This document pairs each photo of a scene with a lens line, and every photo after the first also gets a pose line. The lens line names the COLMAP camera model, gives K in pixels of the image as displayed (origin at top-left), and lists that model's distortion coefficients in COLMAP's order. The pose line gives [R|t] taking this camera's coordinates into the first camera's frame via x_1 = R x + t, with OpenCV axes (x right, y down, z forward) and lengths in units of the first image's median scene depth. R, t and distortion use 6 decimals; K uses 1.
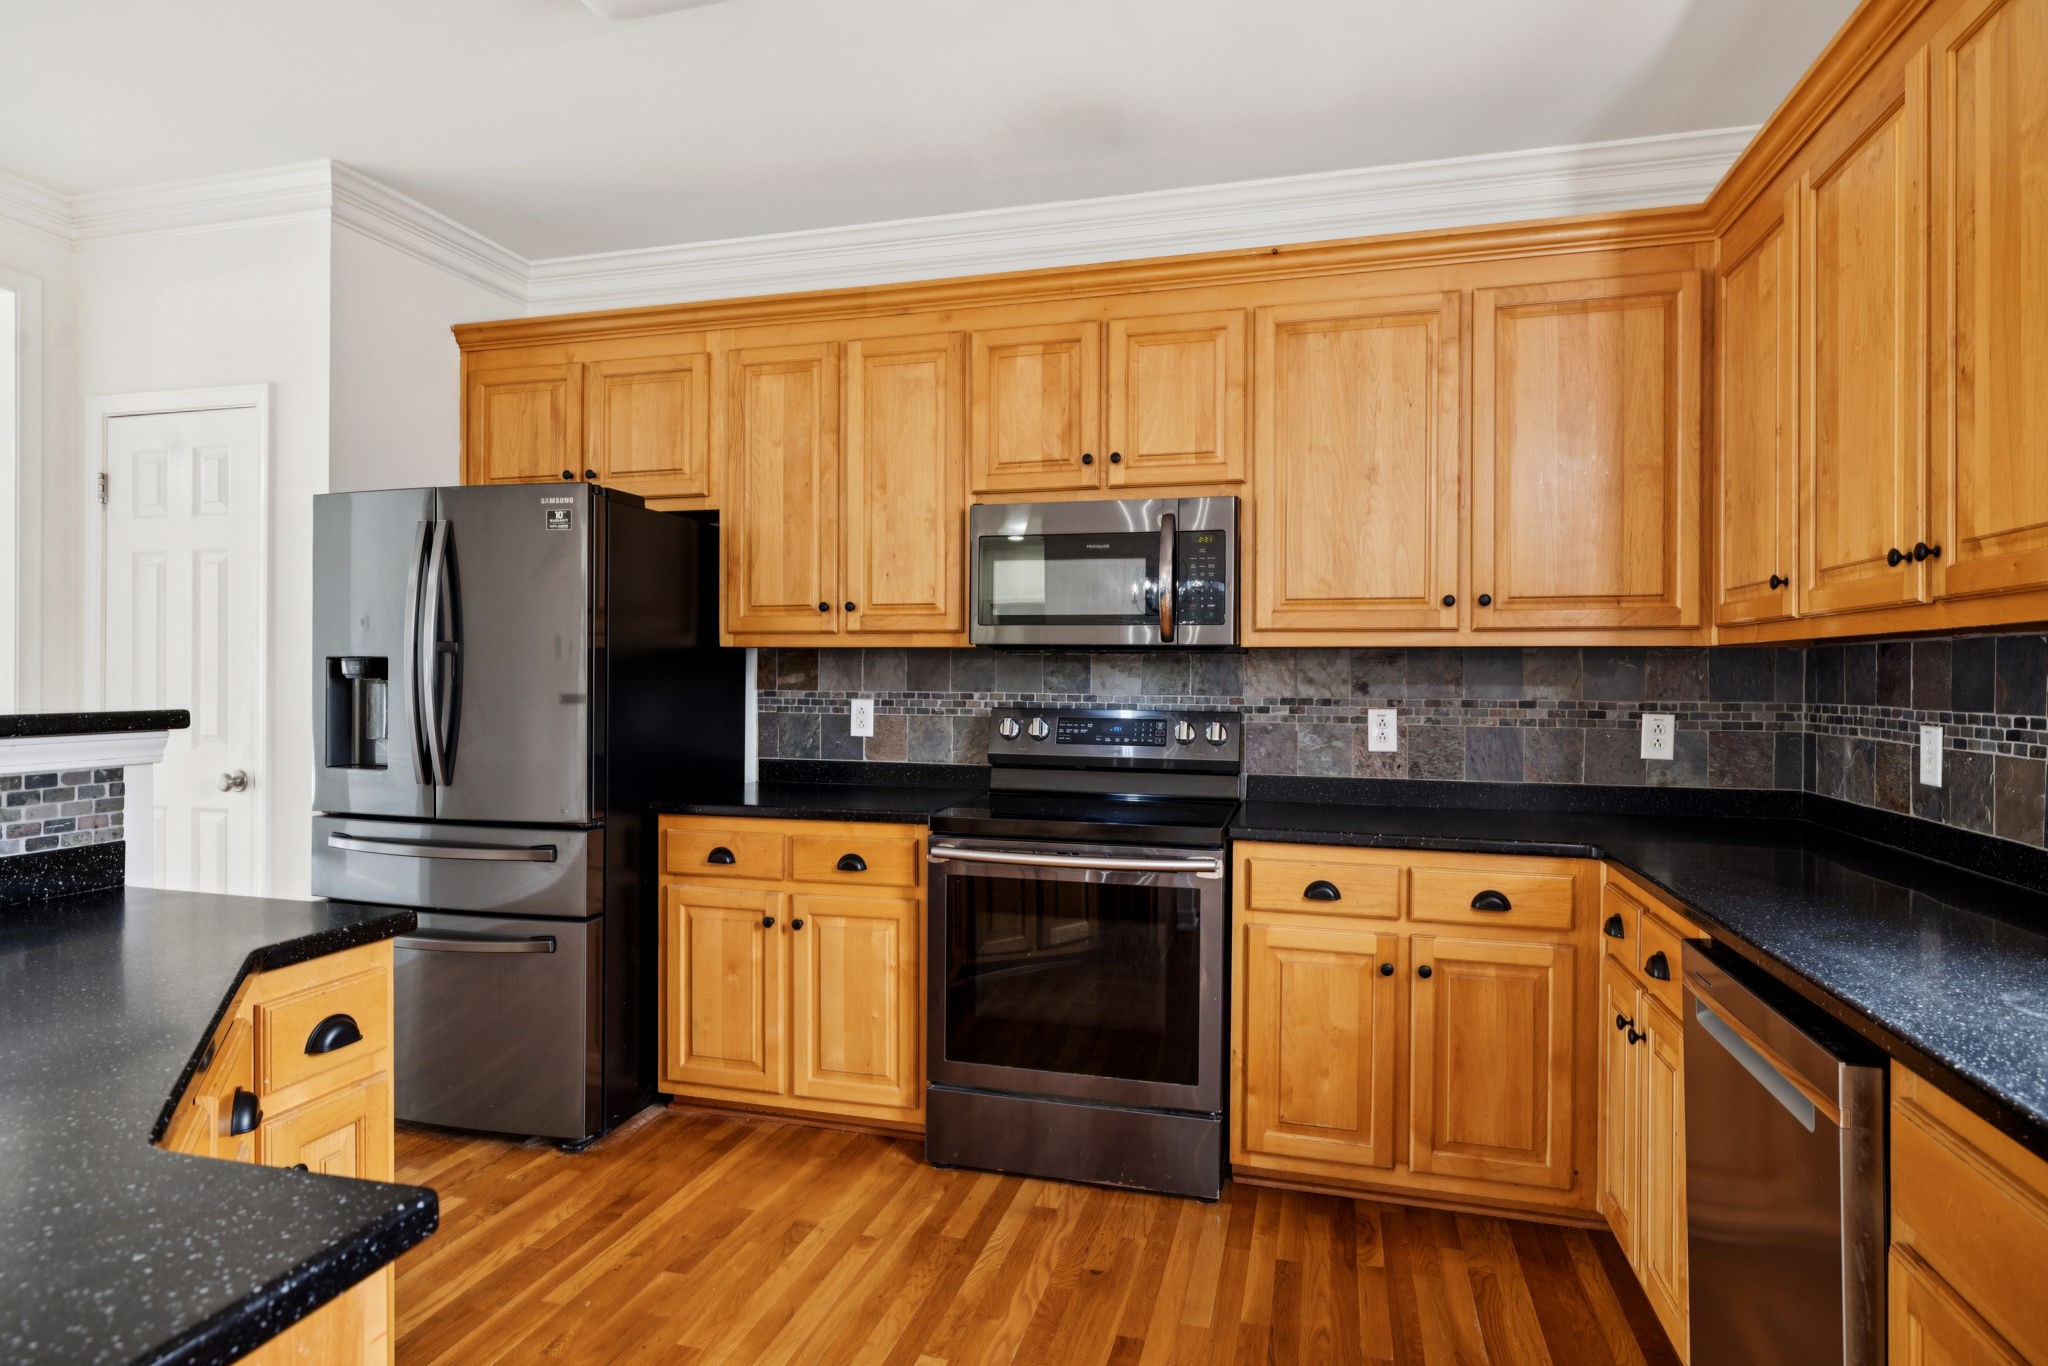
lens RADIAL K [[1045.9, 0, 1057.0], [0, 1045.9, 678.8], [0, 0, 1]] dist [-0.000268, -0.000664]
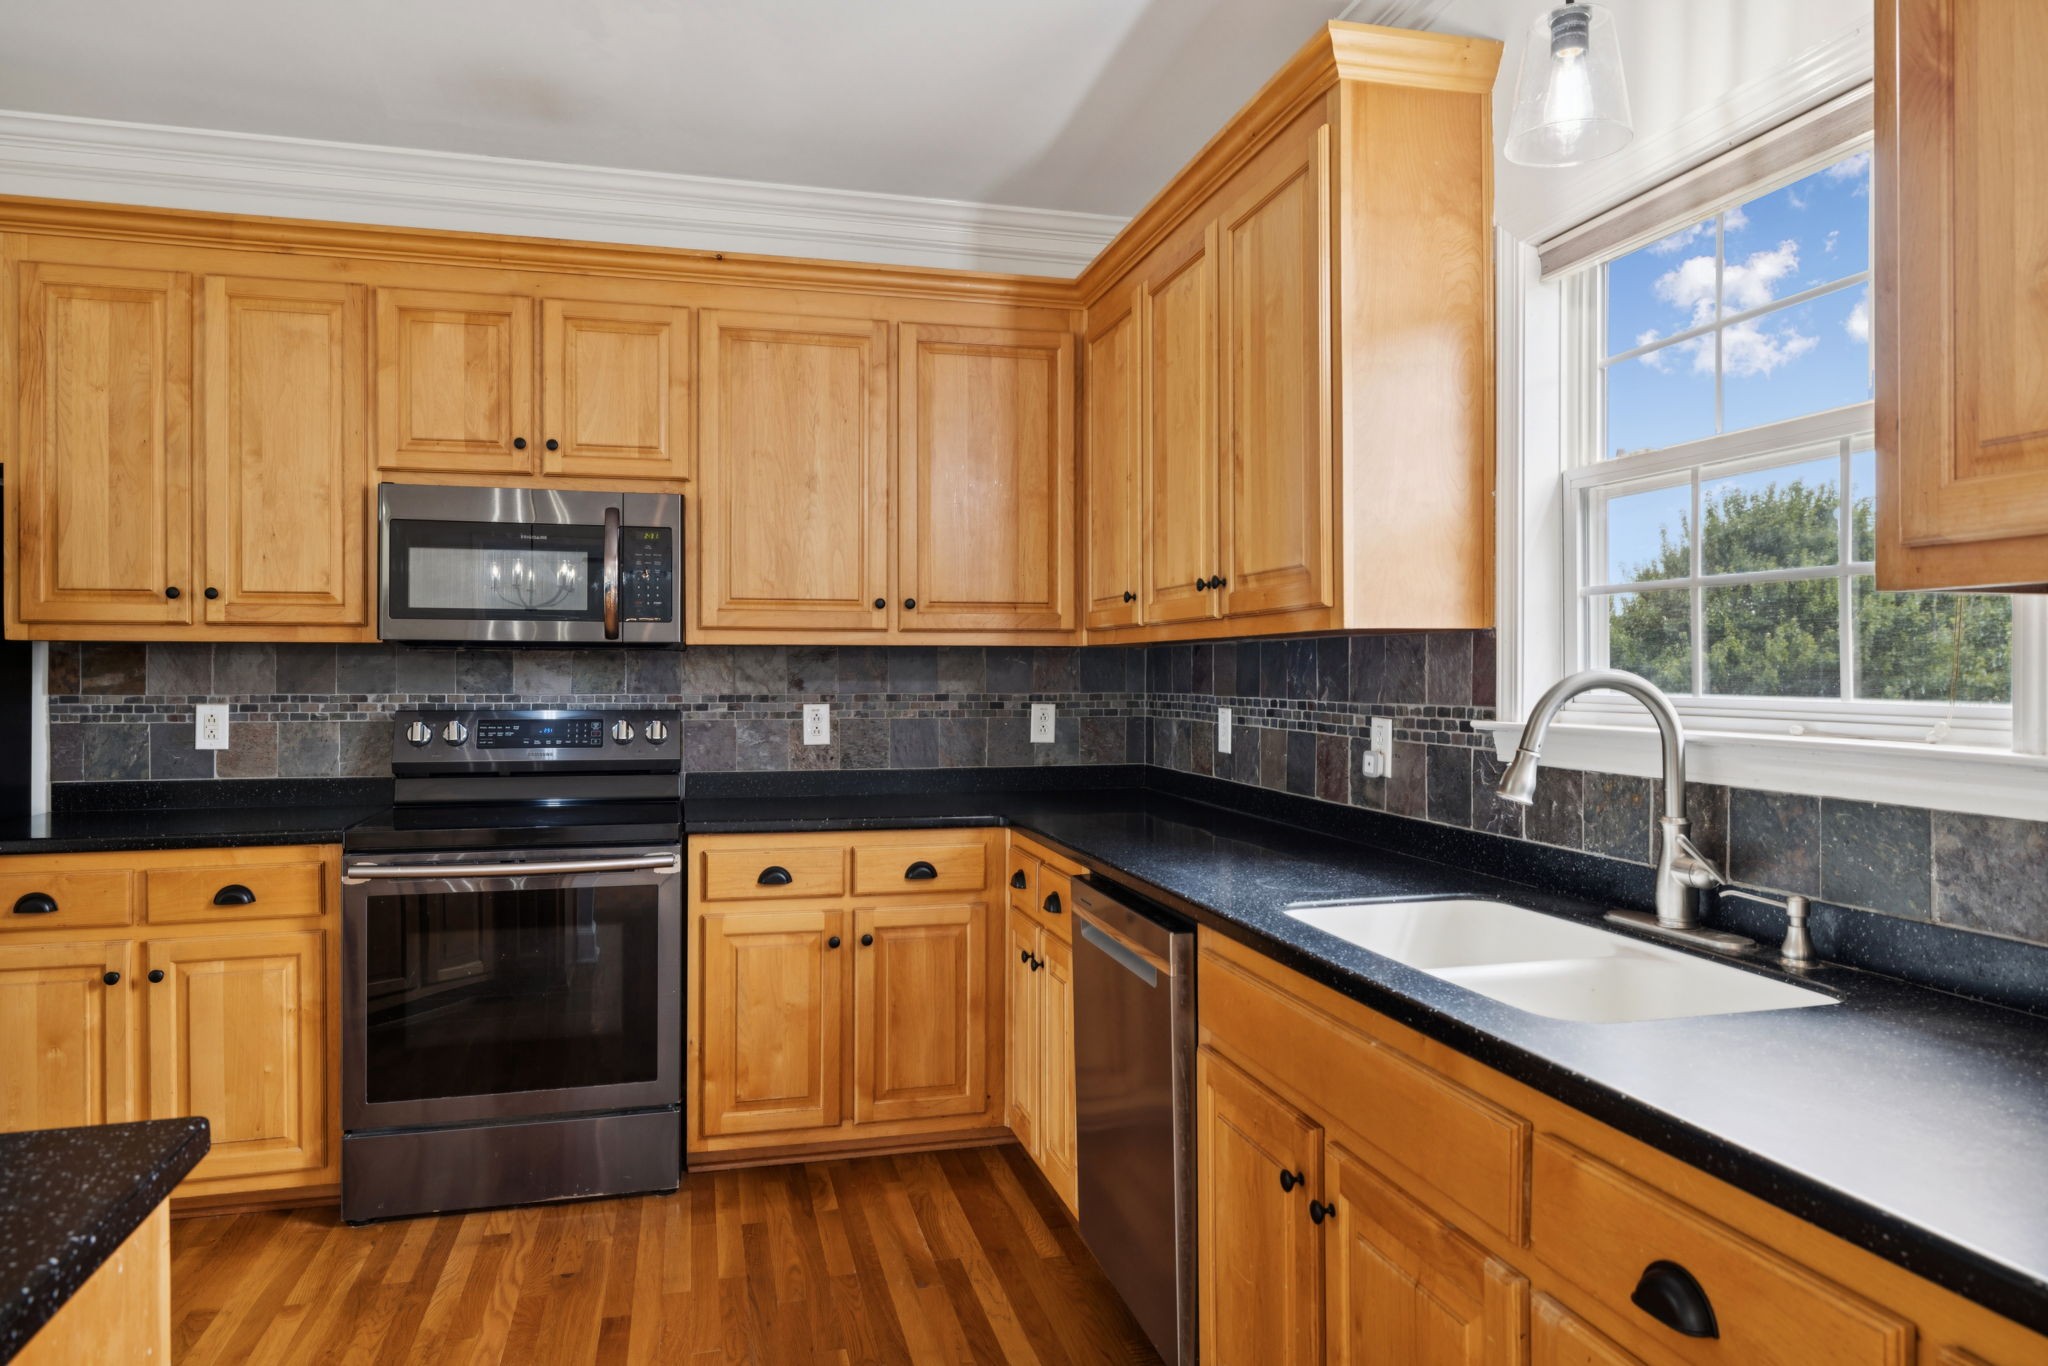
lens RADIAL K [[1138.2, 0, 1020.7], [0, 1138.2, 687.4], [0, 0, 1]] dist [0.004039, -0.000930]
pose [[0.871052, -0.012098, 0.491041, -0.090965], [0.006993, 0.999901, 0.012231, -0.000397], [-0.491140, -0.007220, 0.871051, -0.121108]]
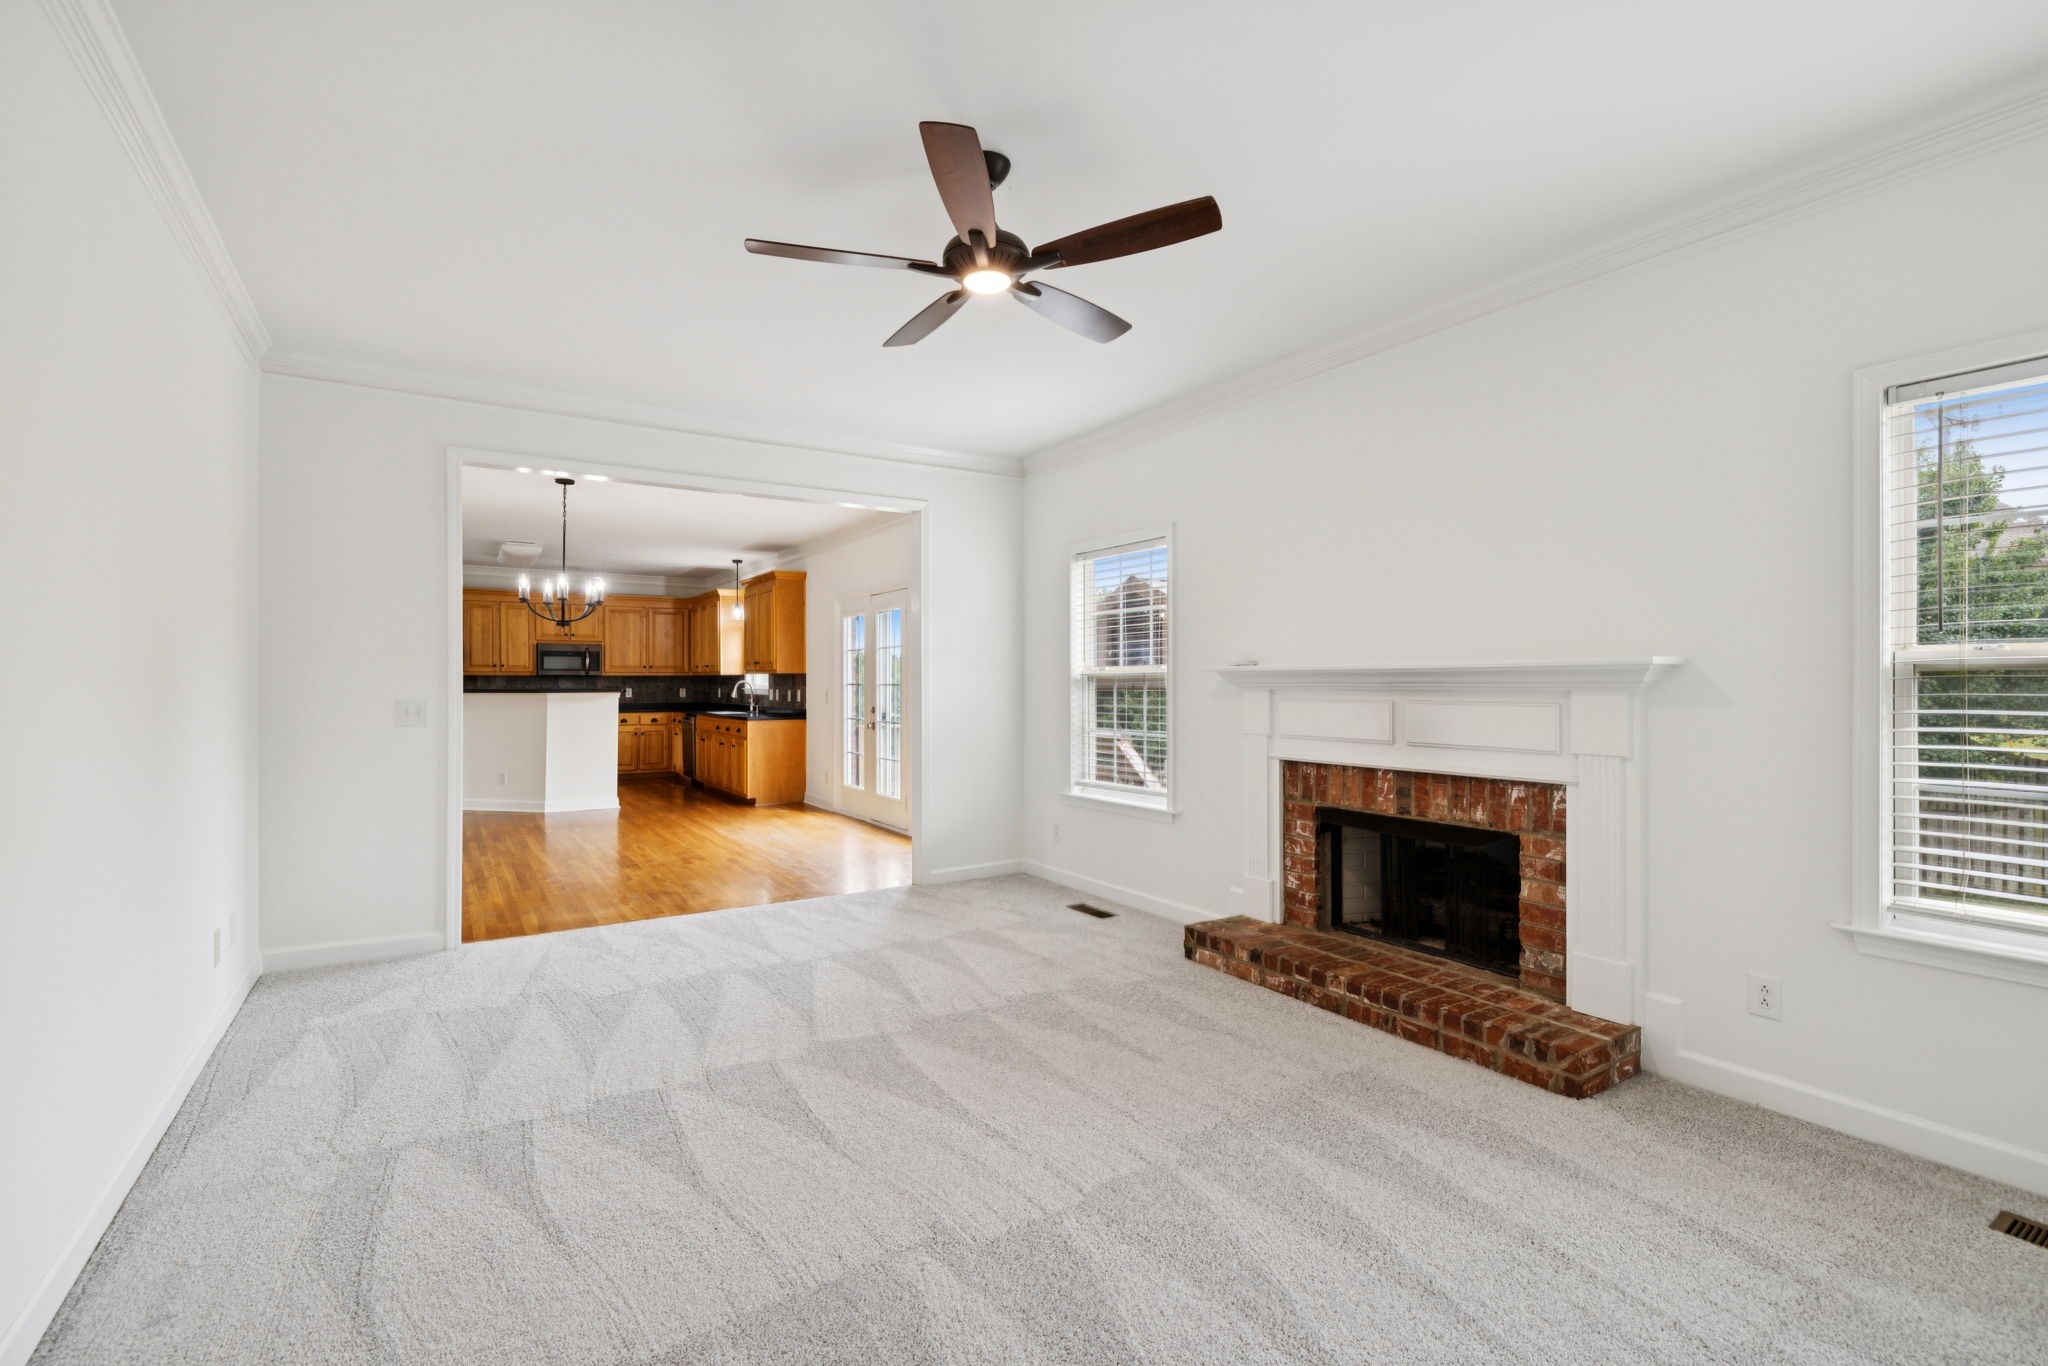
lens RADIAL K [[972.5, 0, 1004.9], [0, 972.5, 679.9], [0, 0, 1]] dist [0.002500, -0.005258]
pose [[0.704445, -0.011978, 0.709657, -2.003441], [0.008445, 0.999928, 0.008495, -0.041550], [-0.709708, 0.000009, 0.704496, -4.104066]]
